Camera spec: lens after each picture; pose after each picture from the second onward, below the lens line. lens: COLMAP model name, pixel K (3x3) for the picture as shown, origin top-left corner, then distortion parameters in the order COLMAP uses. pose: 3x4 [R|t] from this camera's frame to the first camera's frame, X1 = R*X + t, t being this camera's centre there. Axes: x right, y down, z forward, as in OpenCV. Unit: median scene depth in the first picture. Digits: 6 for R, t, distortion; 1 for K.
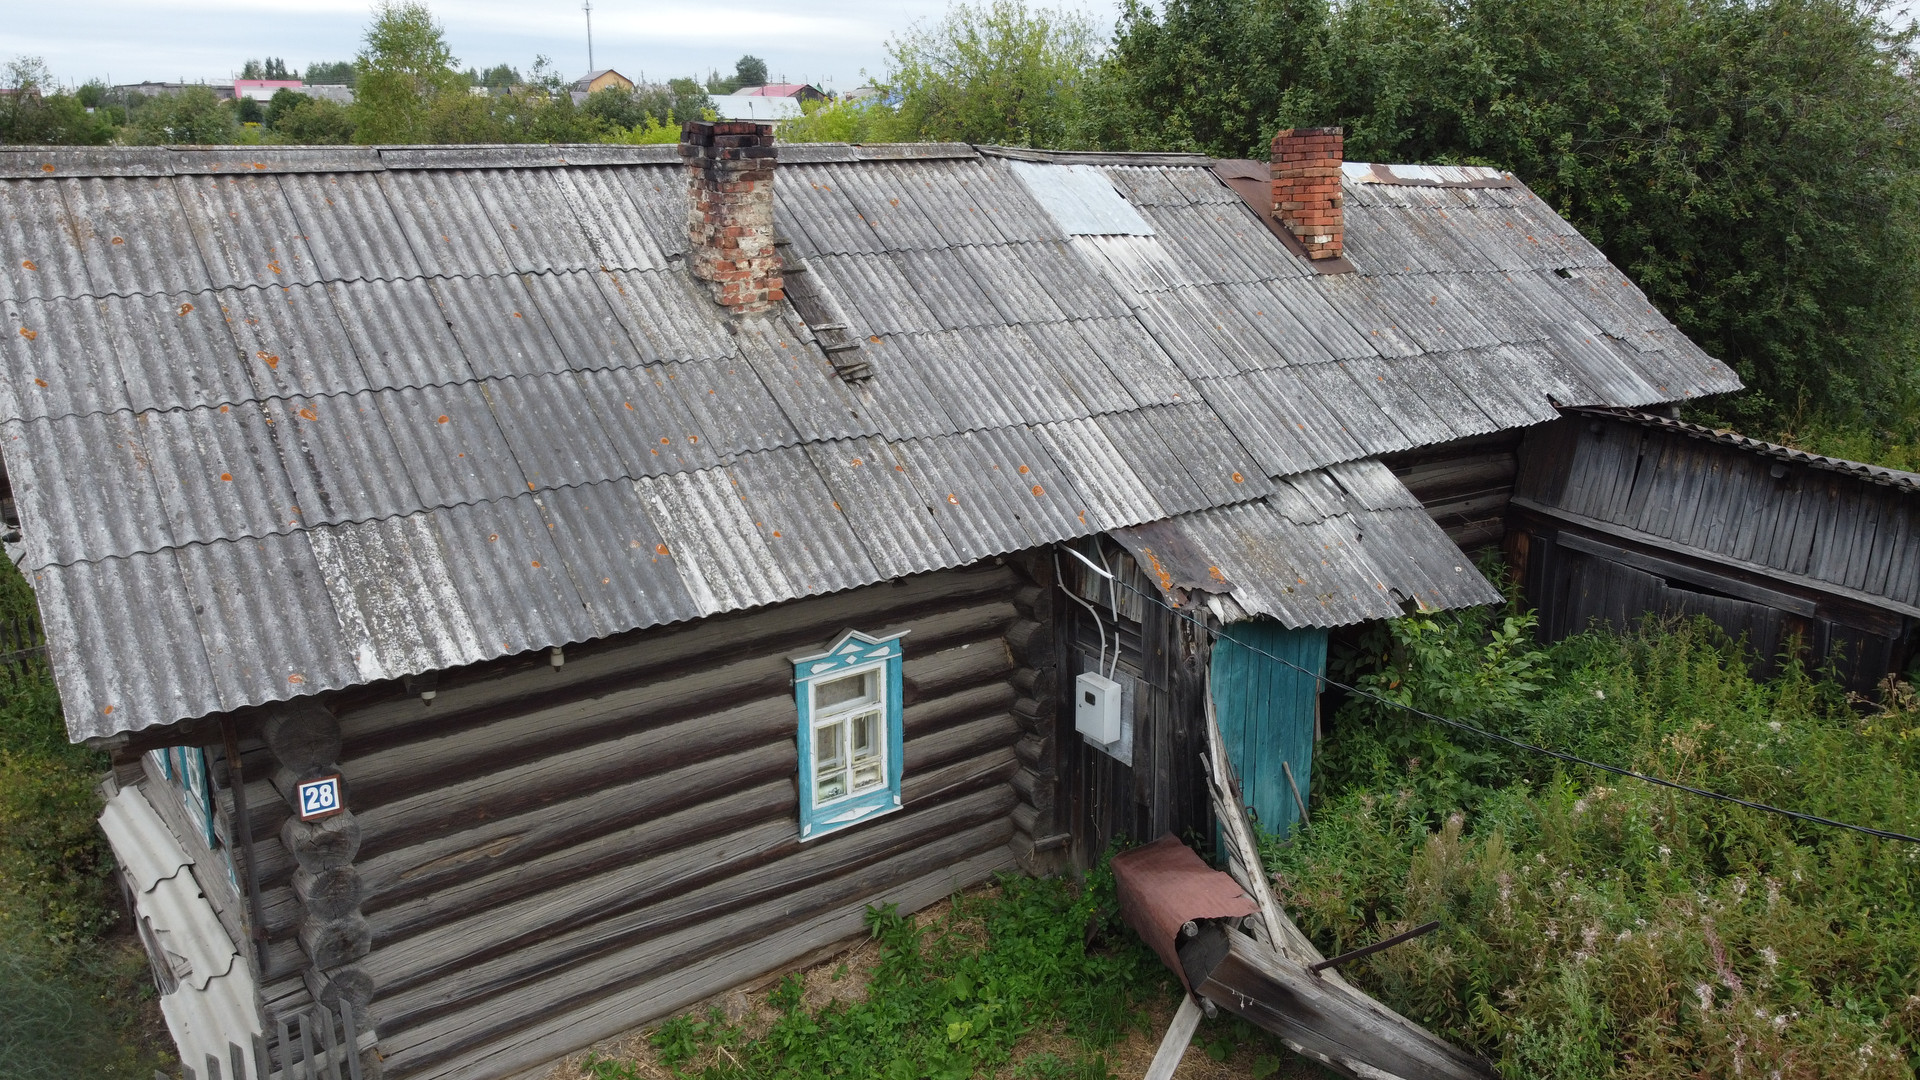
lens RADIAL K [[1457.6, 0, 960.0], [0, 1457.6, 540.0], [0, 0, 1]] dist [-0.000019, -0.003612]
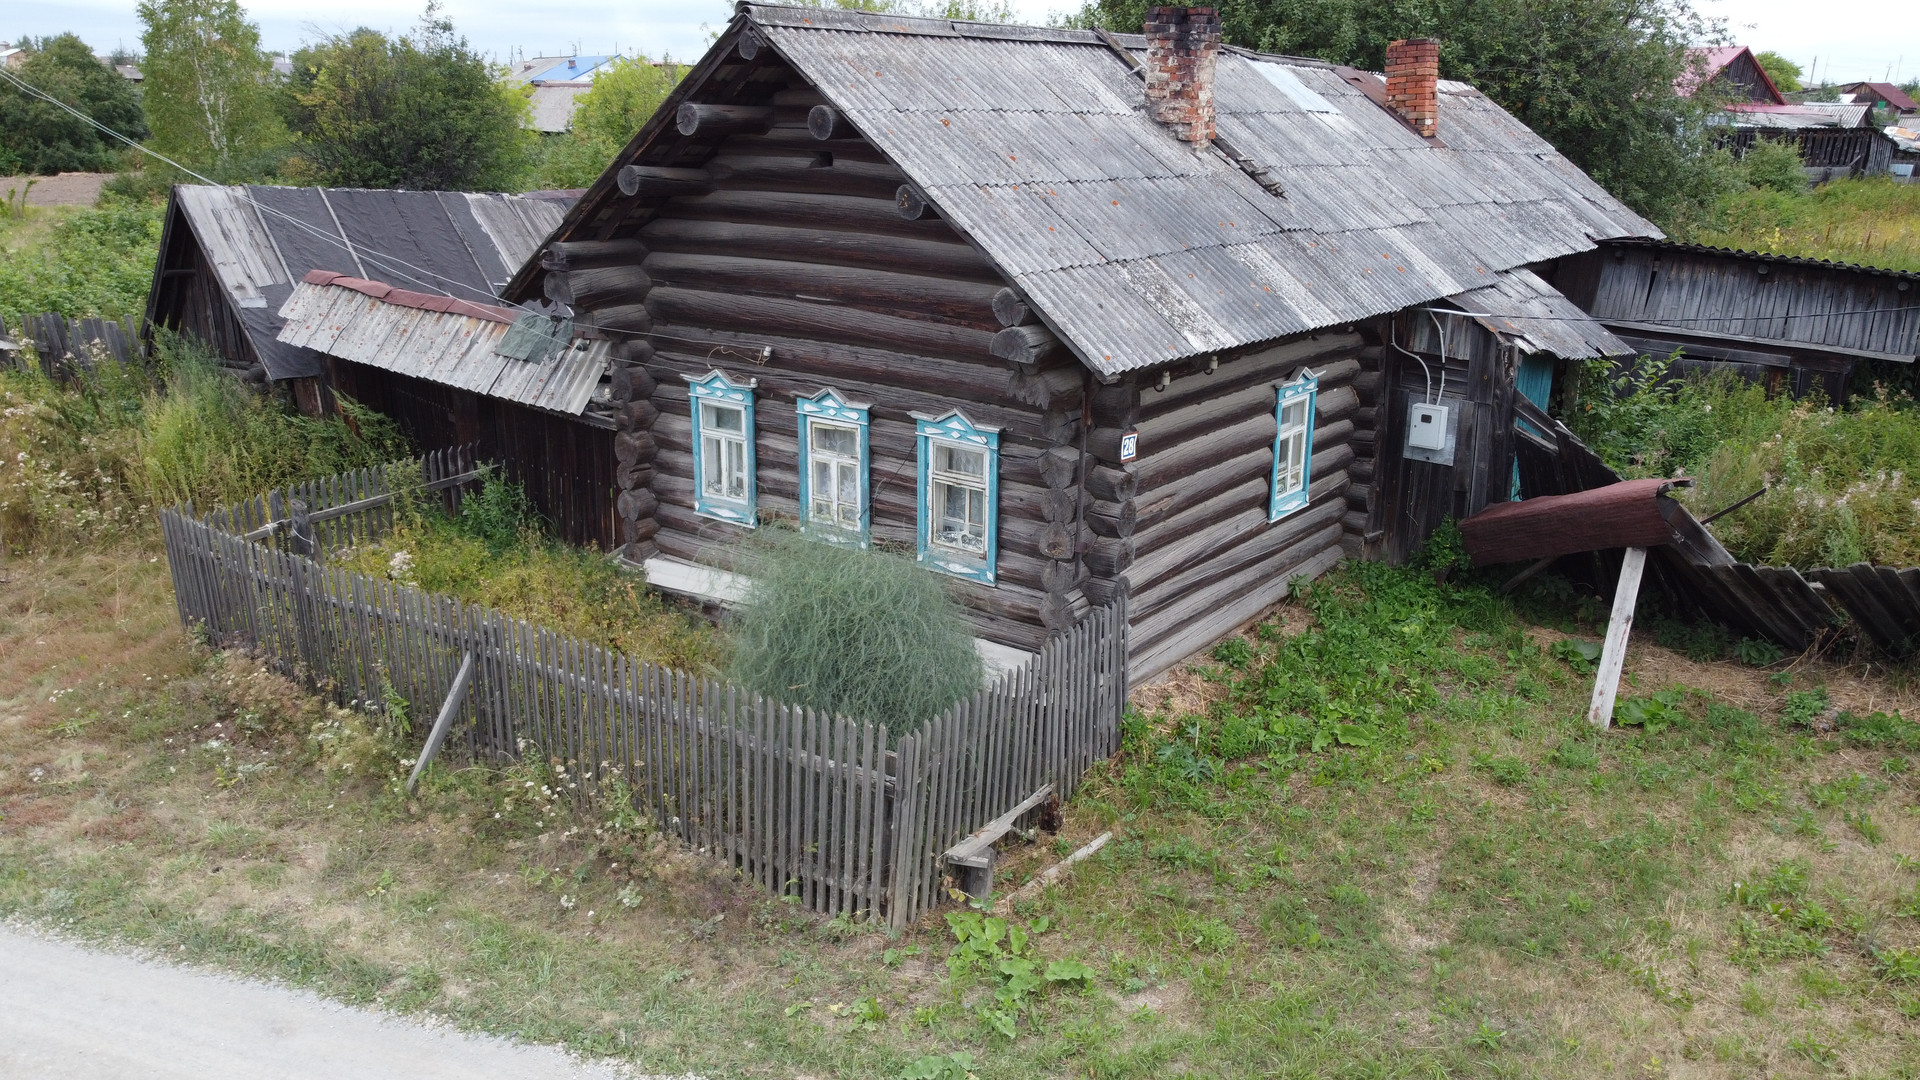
lens RADIAL K [[1457.6, 0, 960.0], [0, 1457.6, 540.0], [0, 0, 1]] dist [-0.000019, -0.003612]
pose [[0.967599, -0.068278, 0.243083, -0.717491], [0.065404, 0.997661, 0.019884, 0.170683], [-0.243872, -0.003341, 0.969802, -0.280619]]
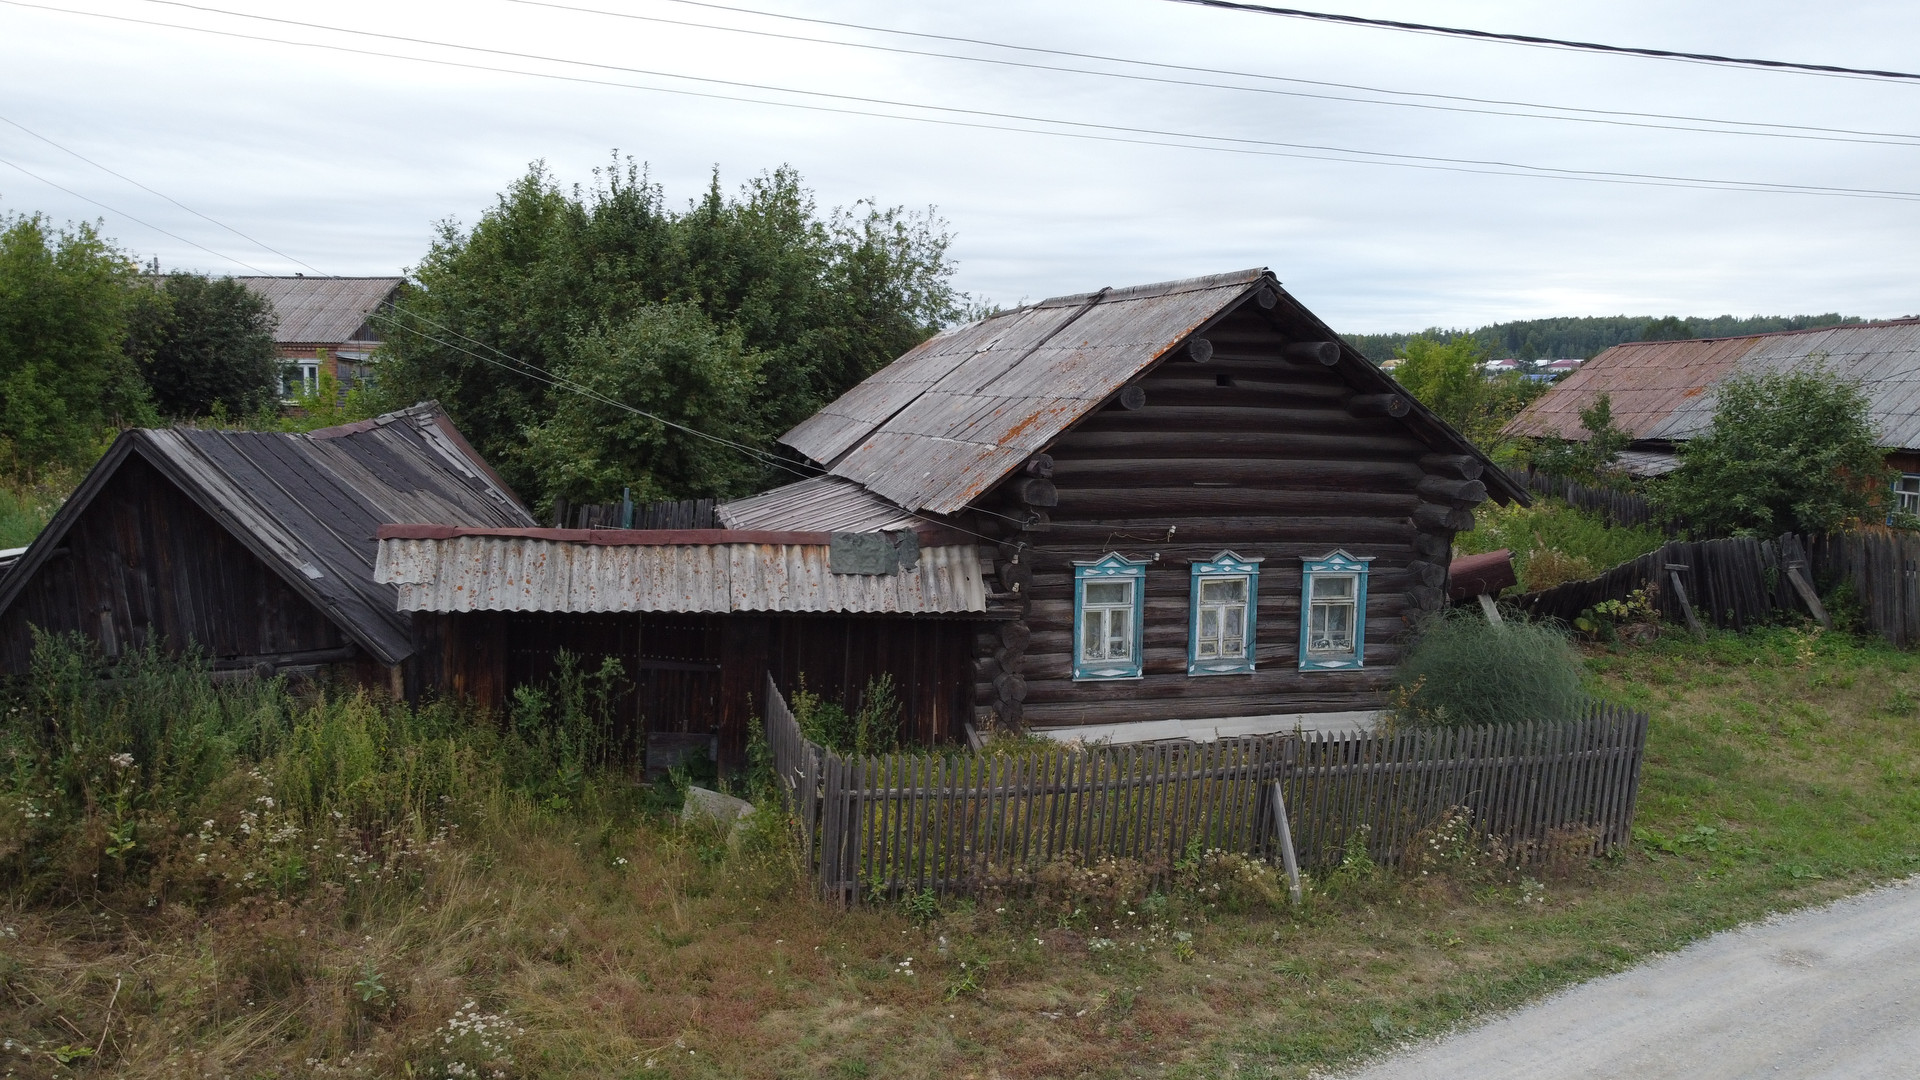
lens RADIAL K [[1457.6, 0, 960.0], [0, 1457.6, 540.0], [0, 0, 1]] dist [-0.000019, -0.003612]
pose [[0.403982, -0.105254, 0.908691, -2.101523], [0.237105, 0.971458, 0.007113, -0.033593], [-0.883504, 0.212582, 0.417408, 0.529434]]
